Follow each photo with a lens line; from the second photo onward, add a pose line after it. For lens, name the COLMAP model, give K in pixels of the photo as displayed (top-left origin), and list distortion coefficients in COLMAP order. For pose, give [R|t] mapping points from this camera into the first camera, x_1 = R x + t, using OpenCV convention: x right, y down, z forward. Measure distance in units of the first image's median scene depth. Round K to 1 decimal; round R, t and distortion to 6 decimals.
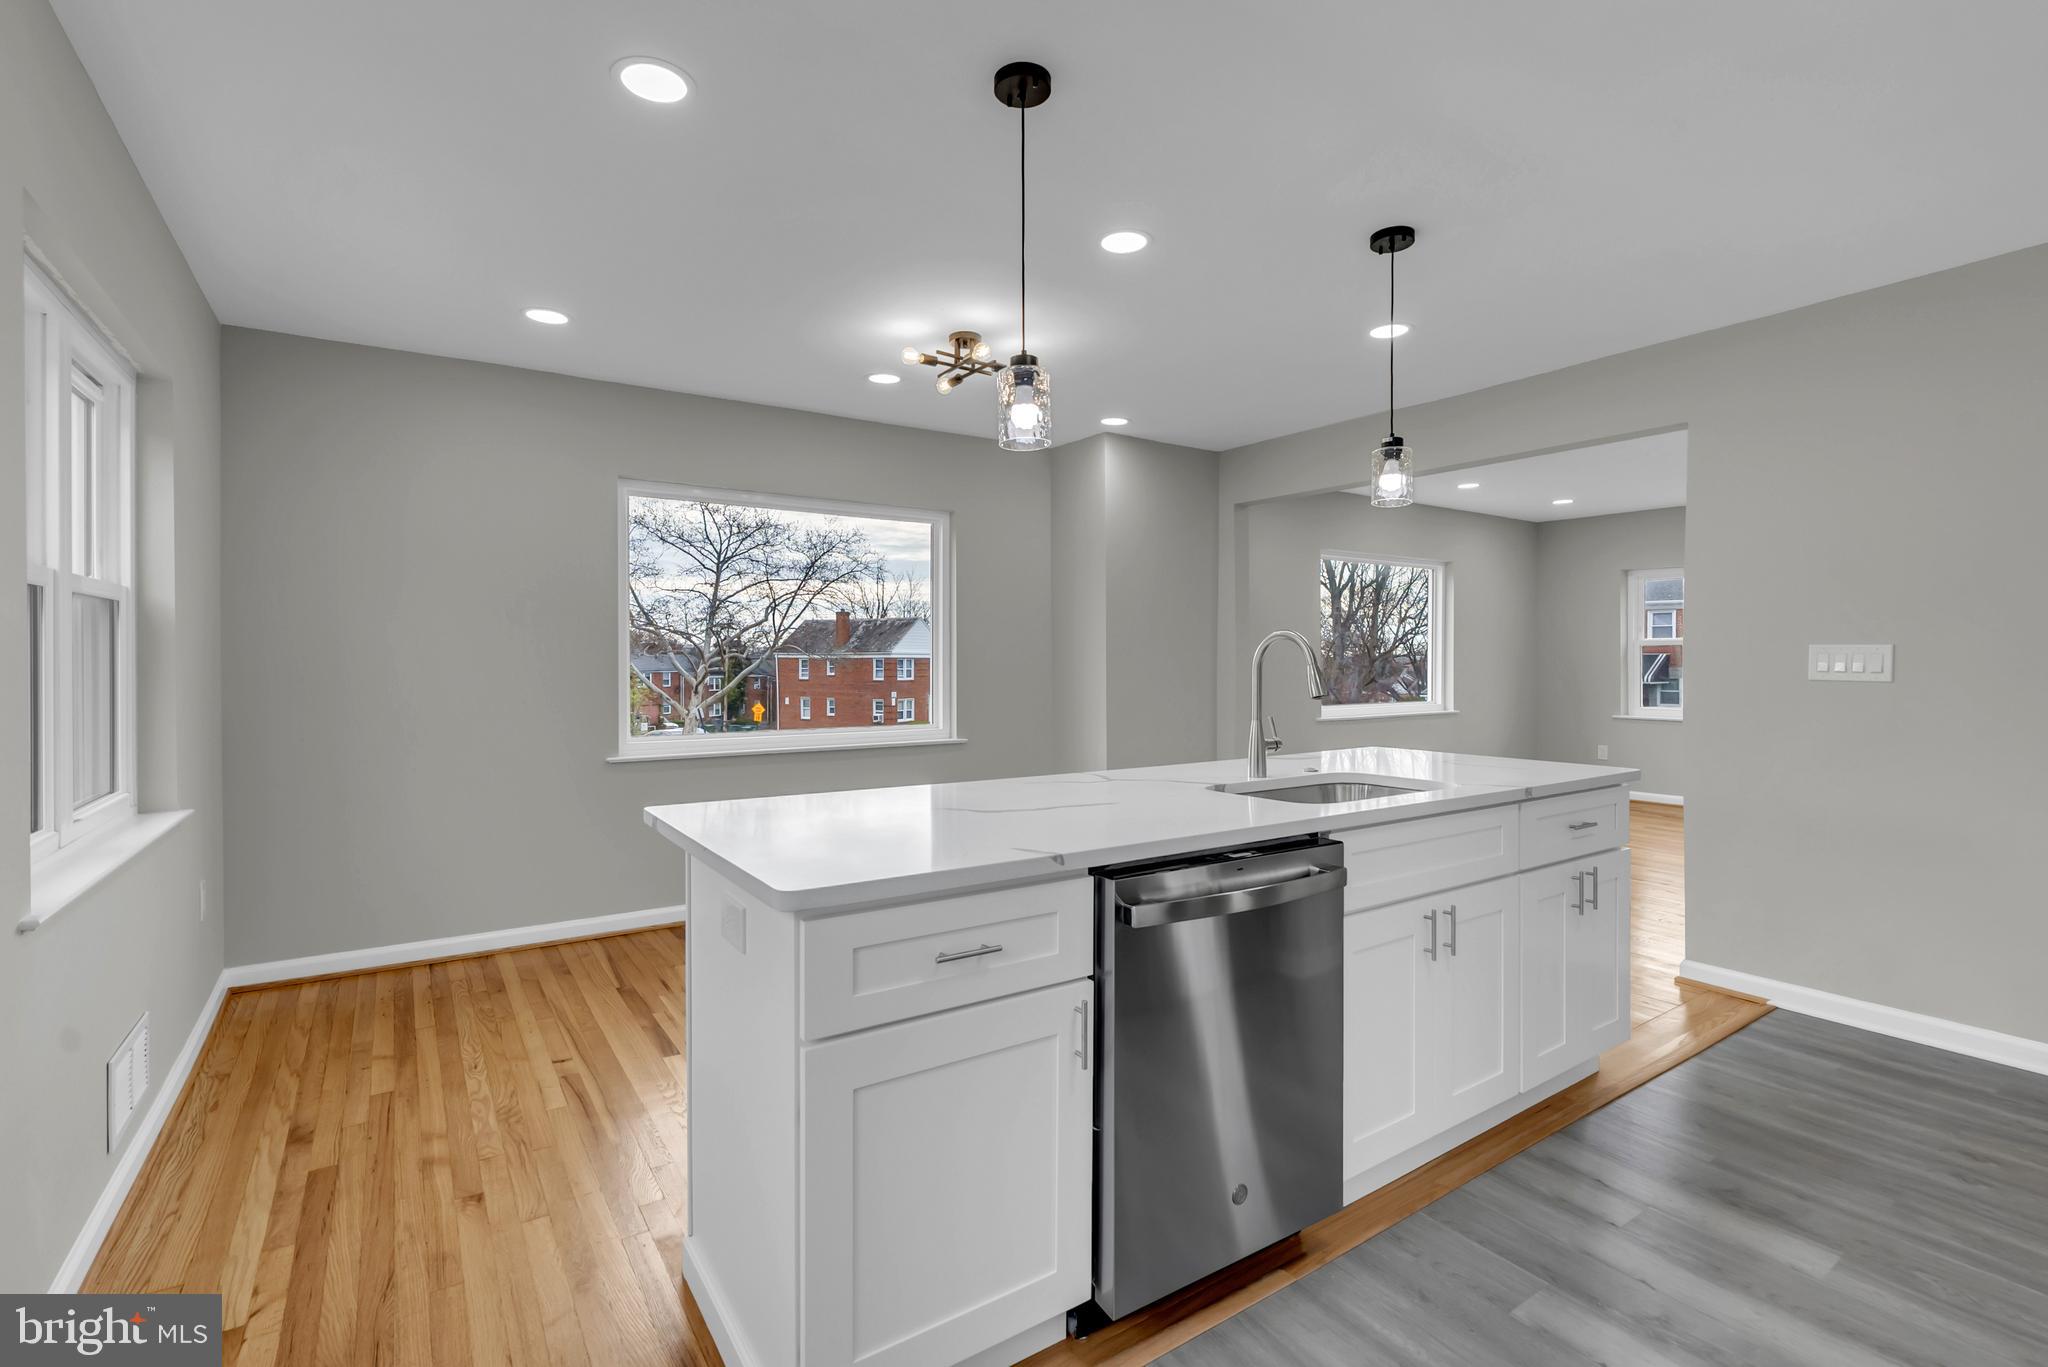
lens RADIAL K [[941.1, 0, 1032.1], [0, 941.1, 671.1], [0, 0, 1]] dist [-0.000691, 0.000260]
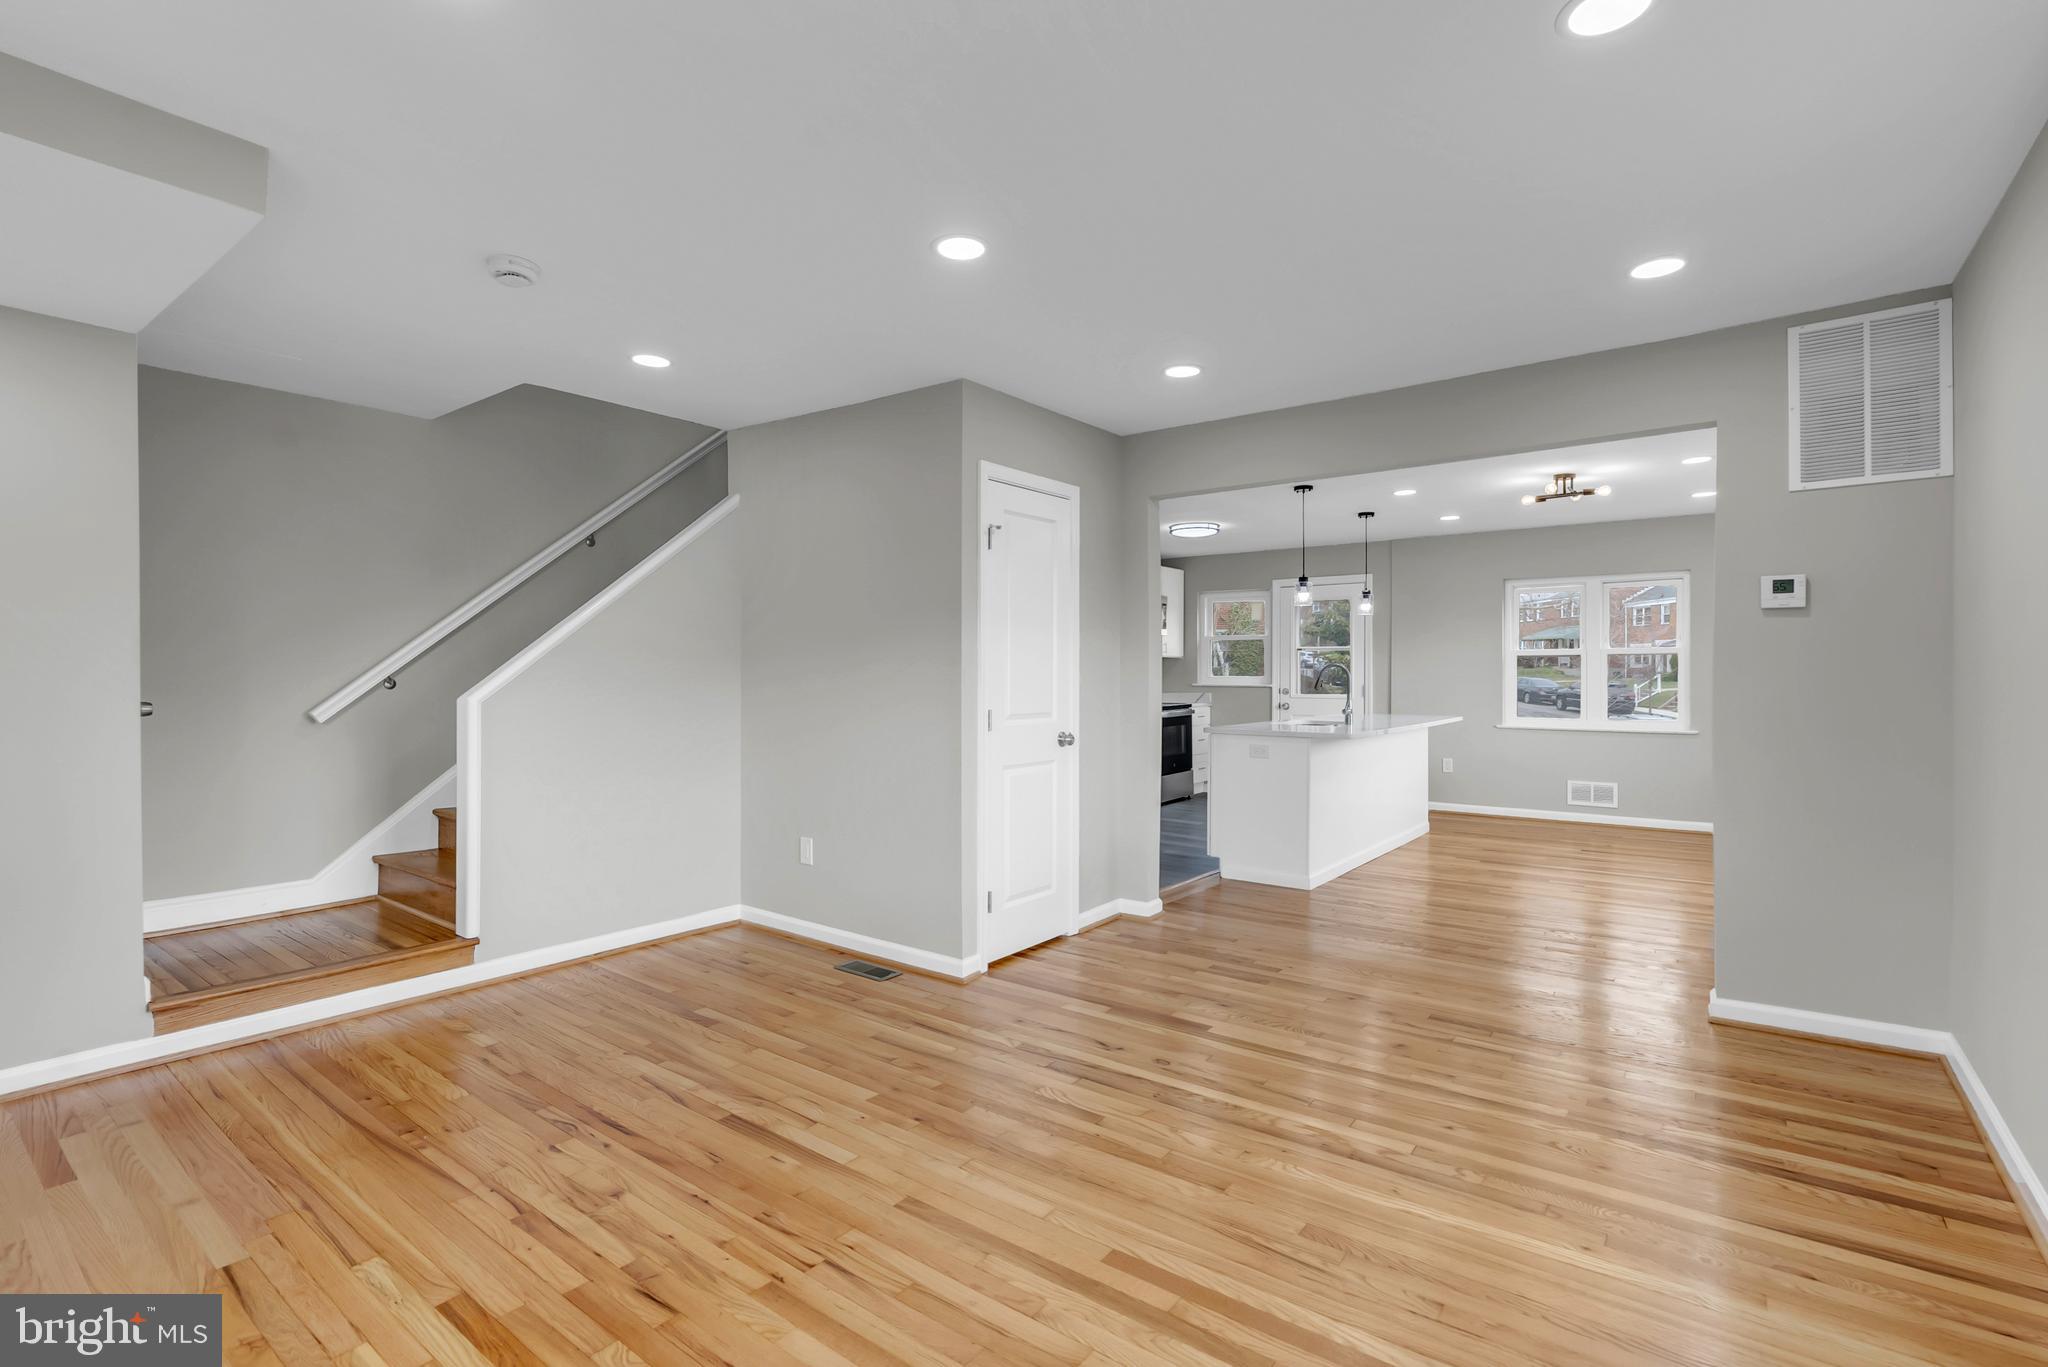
lens RADIAL K [[941.1, 0, 1032.1], [0, 941.1, 671.1], [0, 0, 1]] dist [-0.000691, 0.000260]
pose [[-0.947406, -0.007006, -0.319959, 1.660481], [-0.008268, 0.999962, 0.002584, -0.020313], [0.319929, 0.005094, -0.947428, 2.822059]]
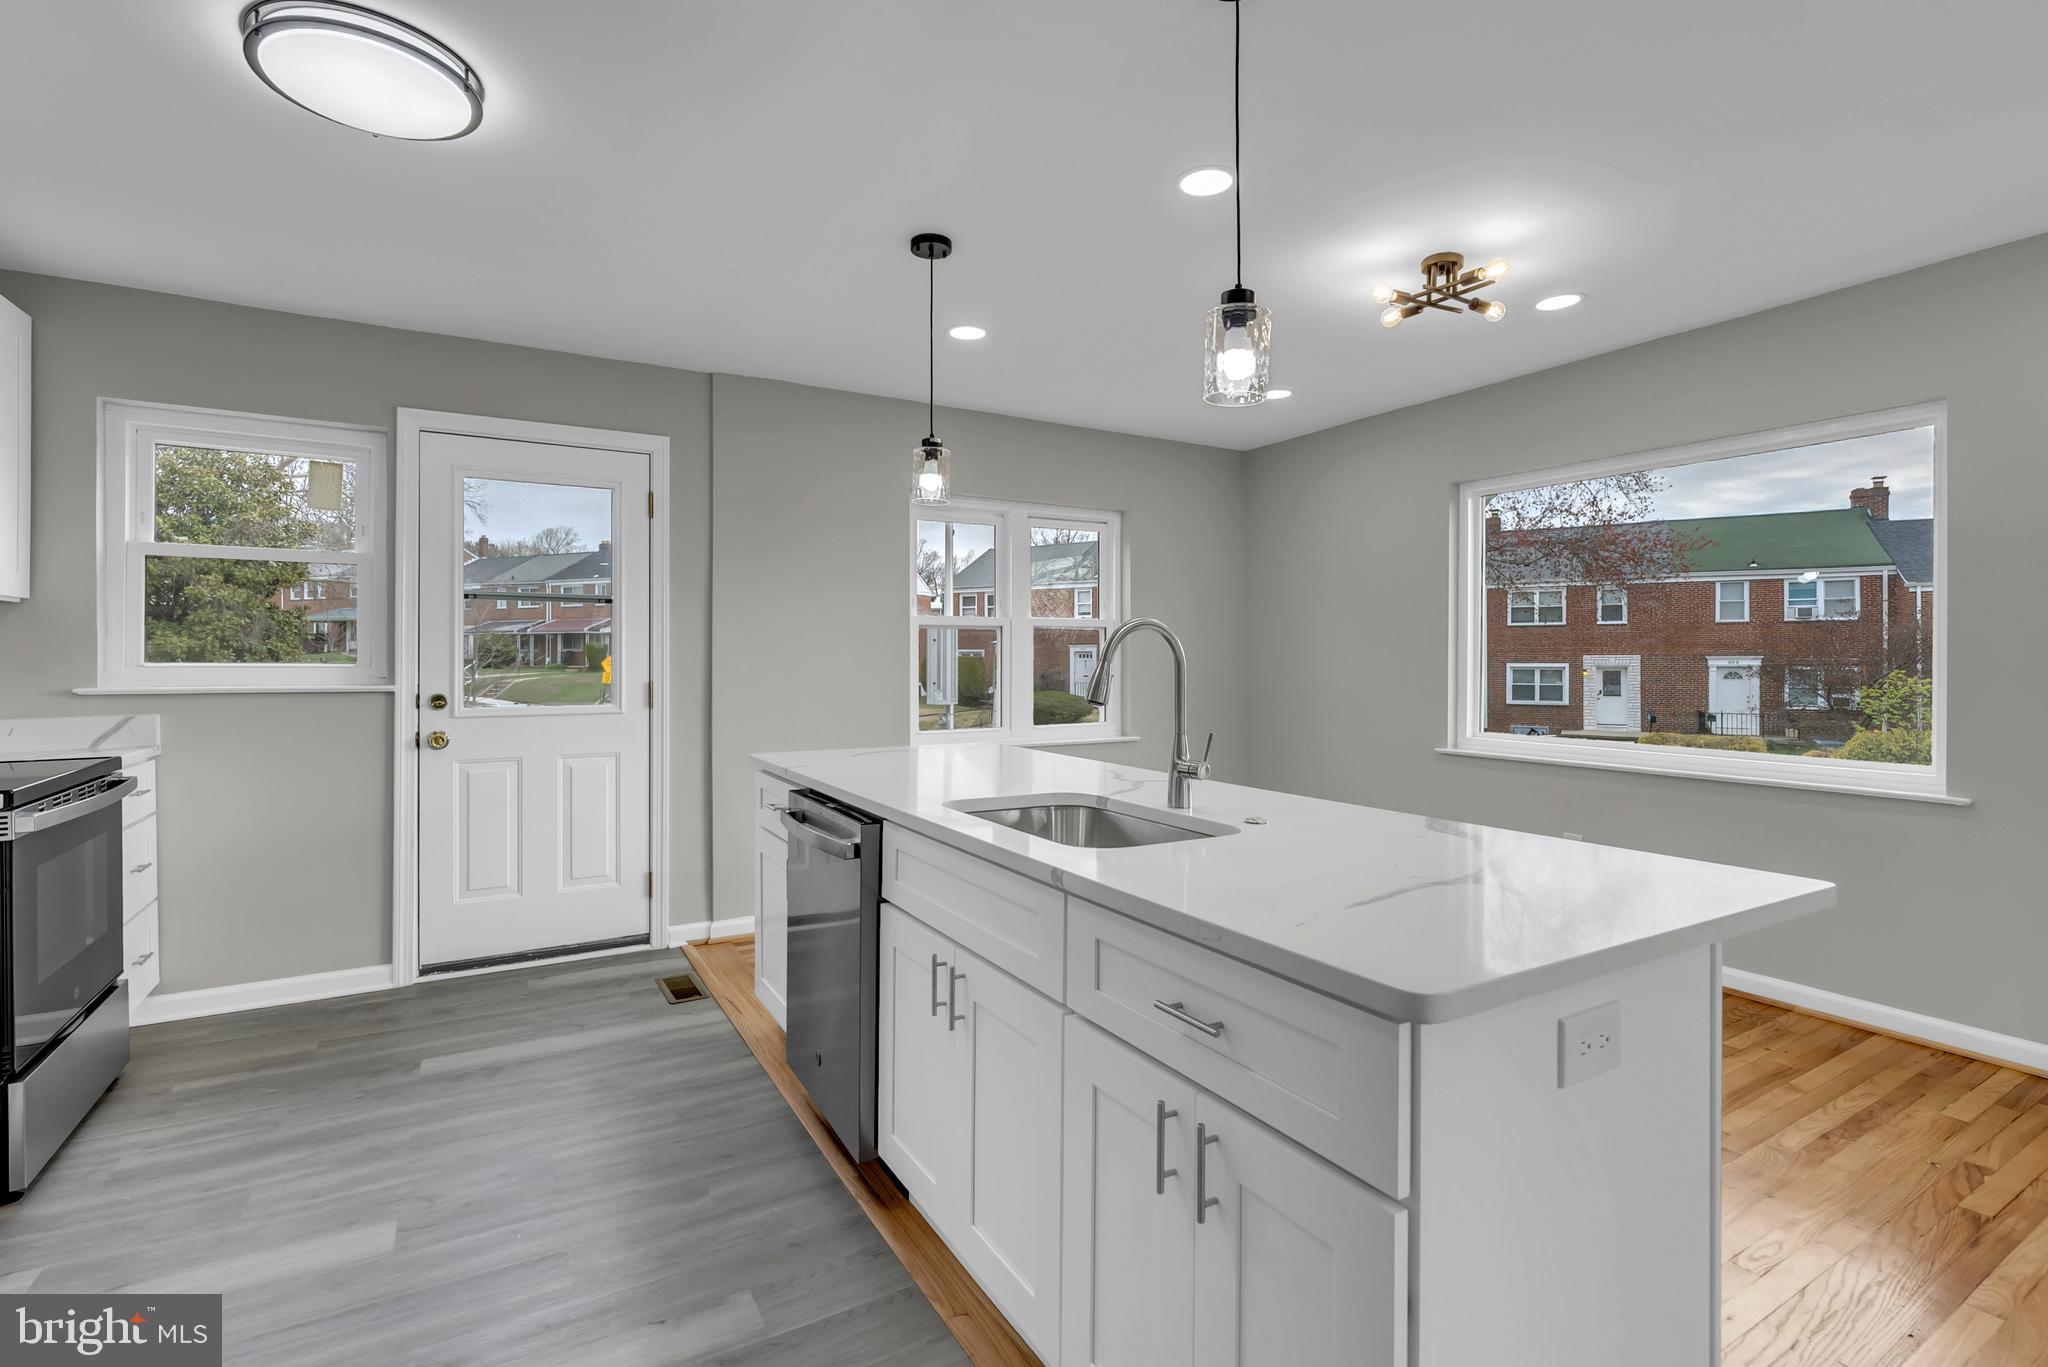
lens RADIAL K [[935.4, 0, 1018.2], [0, 935.4, 665.0], [0, 0, 1]] dist [0.000975, 0.000751]
pose [[-0.081134, 0.000443, -0.996703, 0.973737], [-0.005454, 0.999985, 0.000888, -0.003629], [0.996688, 0.005508, -0.081130, 0.888376]]
